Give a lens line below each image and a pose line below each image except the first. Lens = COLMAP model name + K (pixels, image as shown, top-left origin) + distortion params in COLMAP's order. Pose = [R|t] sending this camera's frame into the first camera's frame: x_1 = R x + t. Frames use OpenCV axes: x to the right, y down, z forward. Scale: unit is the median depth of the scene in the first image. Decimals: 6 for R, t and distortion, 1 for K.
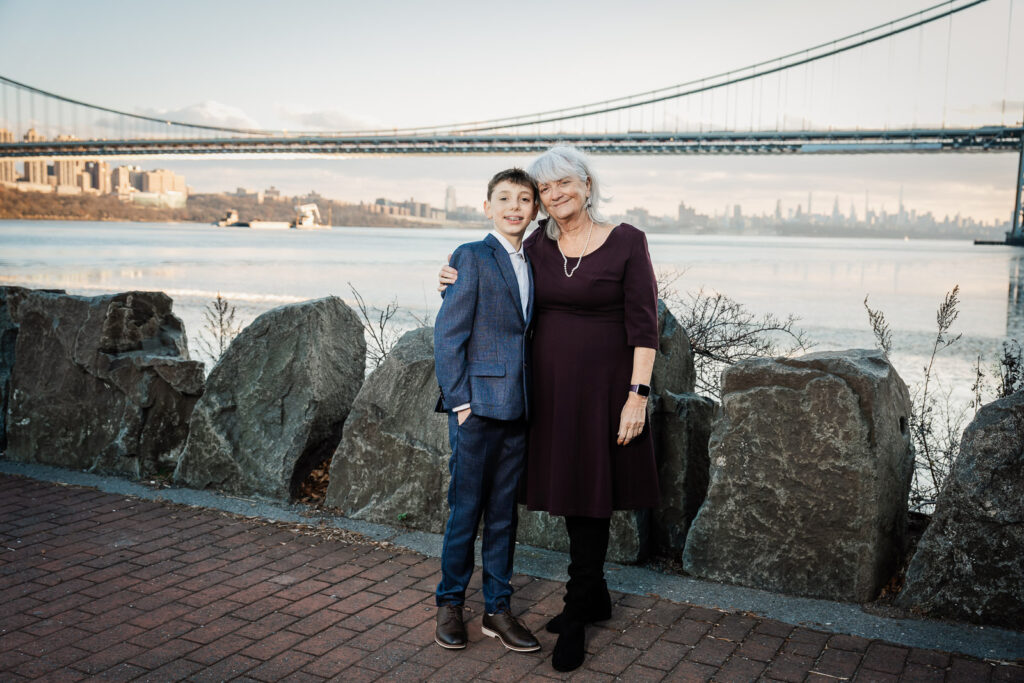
lens RADIAL K [[1060.8, 0, 524.4], [0, 1060.8, 328.9], [0, 0, 1]] dist [0.030312, 0.000000]
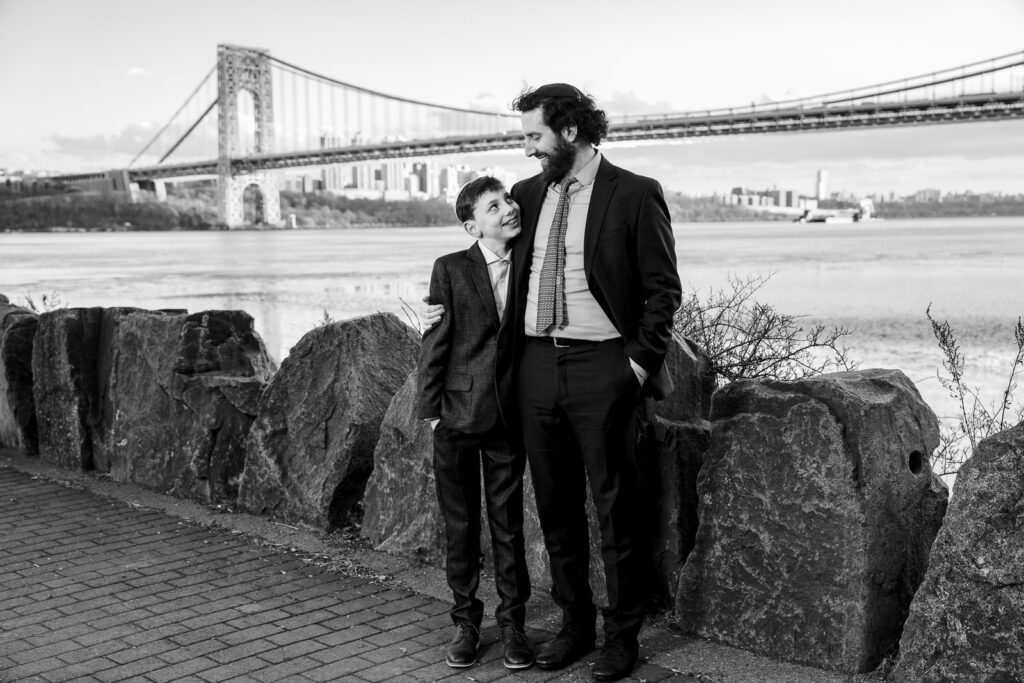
lens RADIAL K [[1245.3, 0, 512.6], [0, 1245.3, 339.4], [0, 0, 1]] dist [0.057850, 0.000000]
pose [[0.953755, -0.009106, -0.300446, 0.337646], [0.008218, 0.999957, -0.004218, -0.002219], [0.300471, 0.001554, 0.953790, -0.015561]]
